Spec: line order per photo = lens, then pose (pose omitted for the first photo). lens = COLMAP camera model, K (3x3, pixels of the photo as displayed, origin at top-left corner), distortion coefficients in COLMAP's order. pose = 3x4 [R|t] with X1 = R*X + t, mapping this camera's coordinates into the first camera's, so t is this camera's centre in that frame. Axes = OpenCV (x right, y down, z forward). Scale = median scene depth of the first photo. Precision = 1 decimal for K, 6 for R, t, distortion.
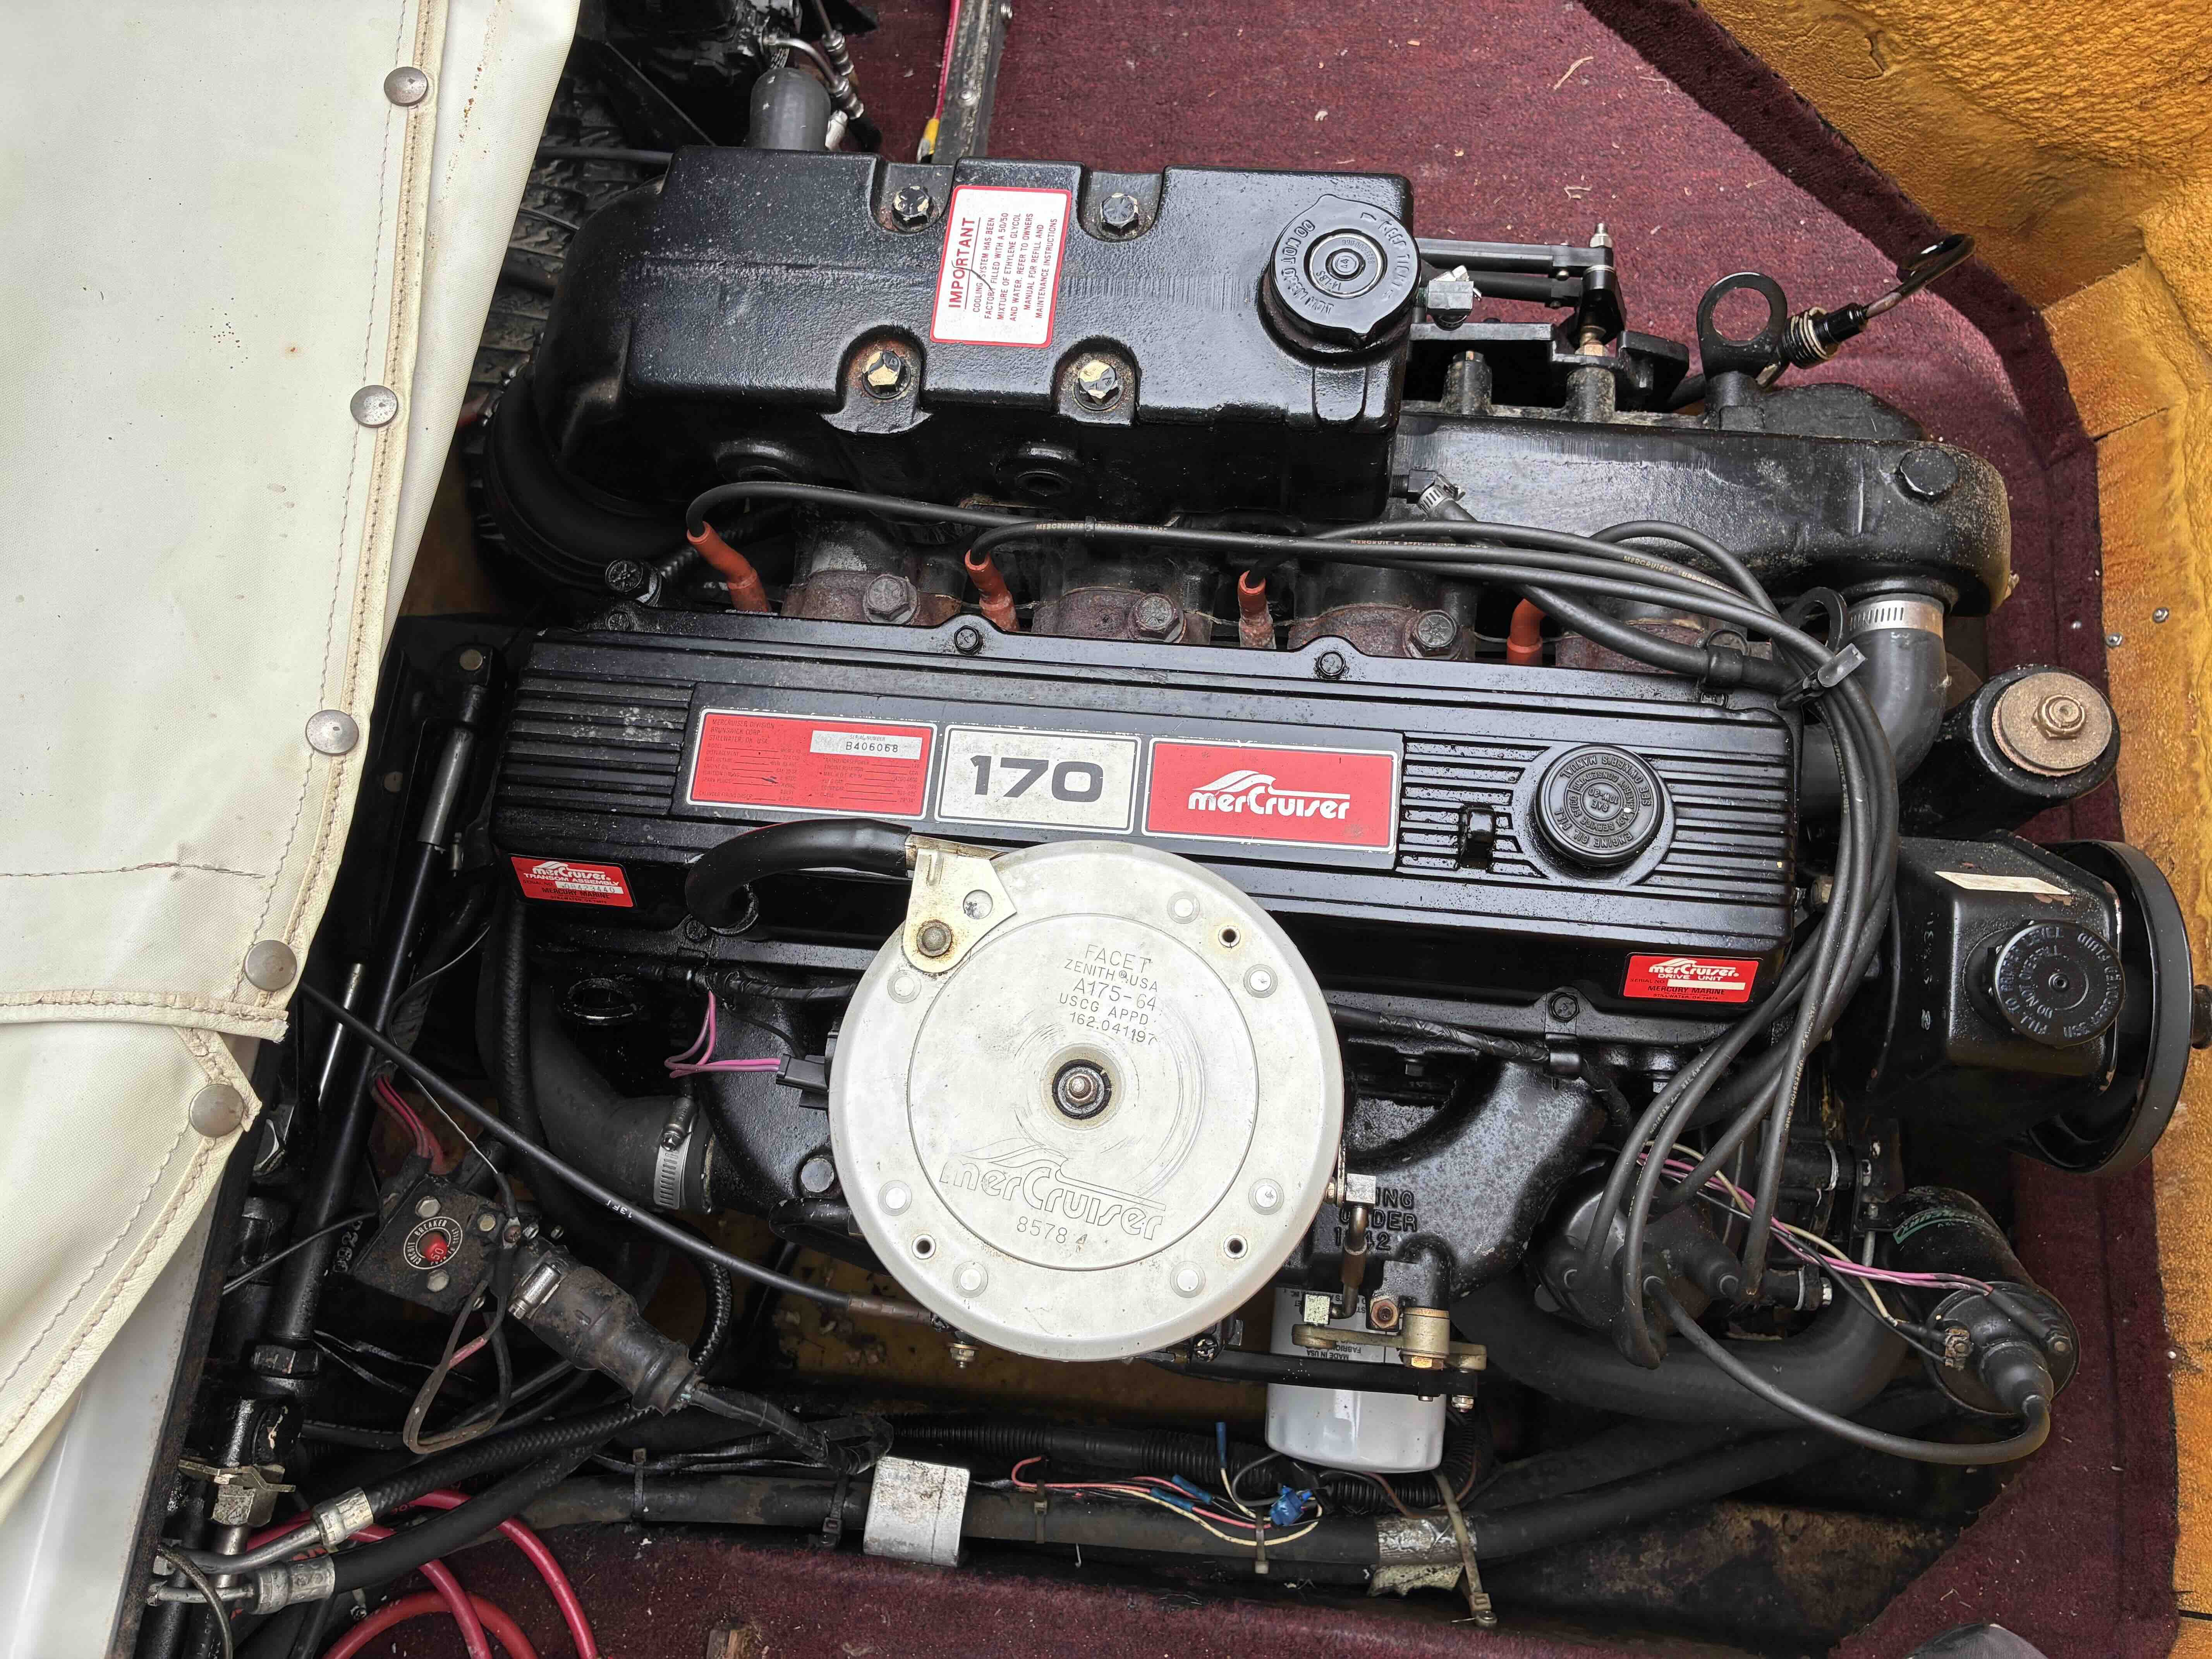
lens RADIAL K [[1652.2, 0, 1149.4], [0, 1652.2, 788.0], [0, 0, 1]] dist [0.043912, -0.064107]
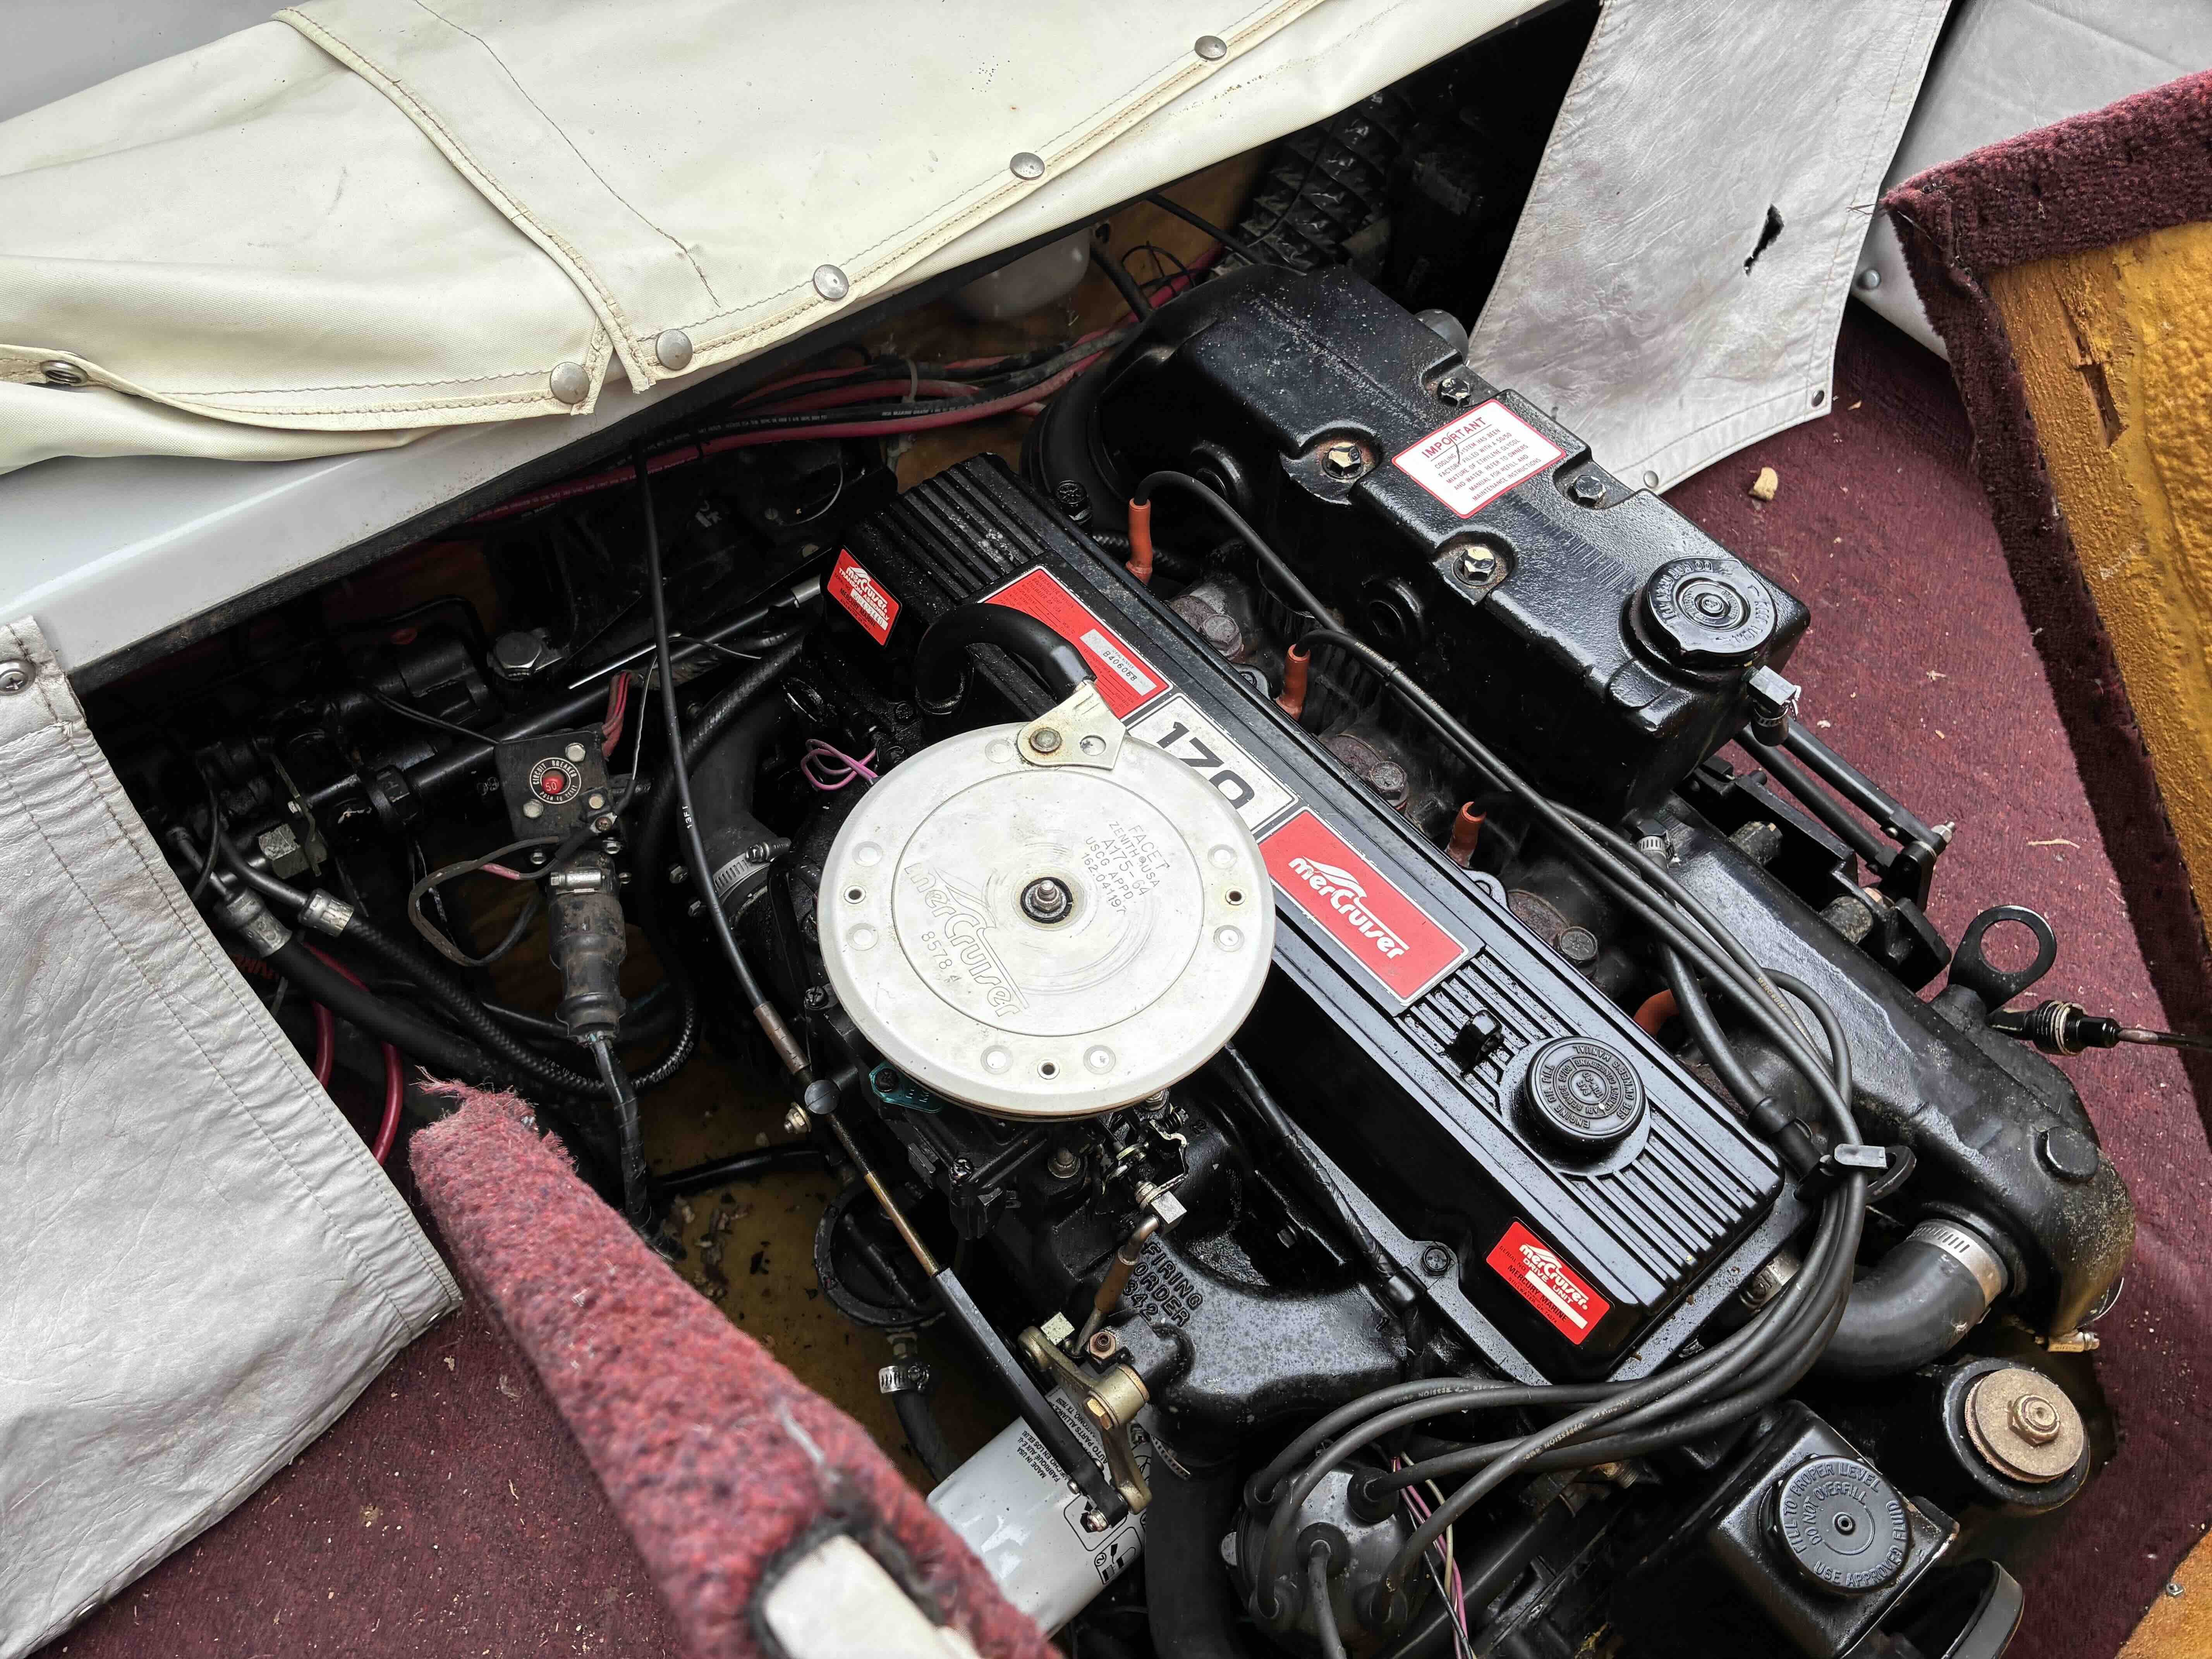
lens RADIAL K [[1652.2, 0, 1154.7], [0, 1652.2, 829.8], [0, 0, 1]] dist [0.043912, -0.064107]
pose [[0.725939, 0.632441, -0.270243, 0.236672], [-0.682866, 0.709590, -0.173714, 0.243263], [0.081898, 0.310645, 0.946991, -0.059264]]
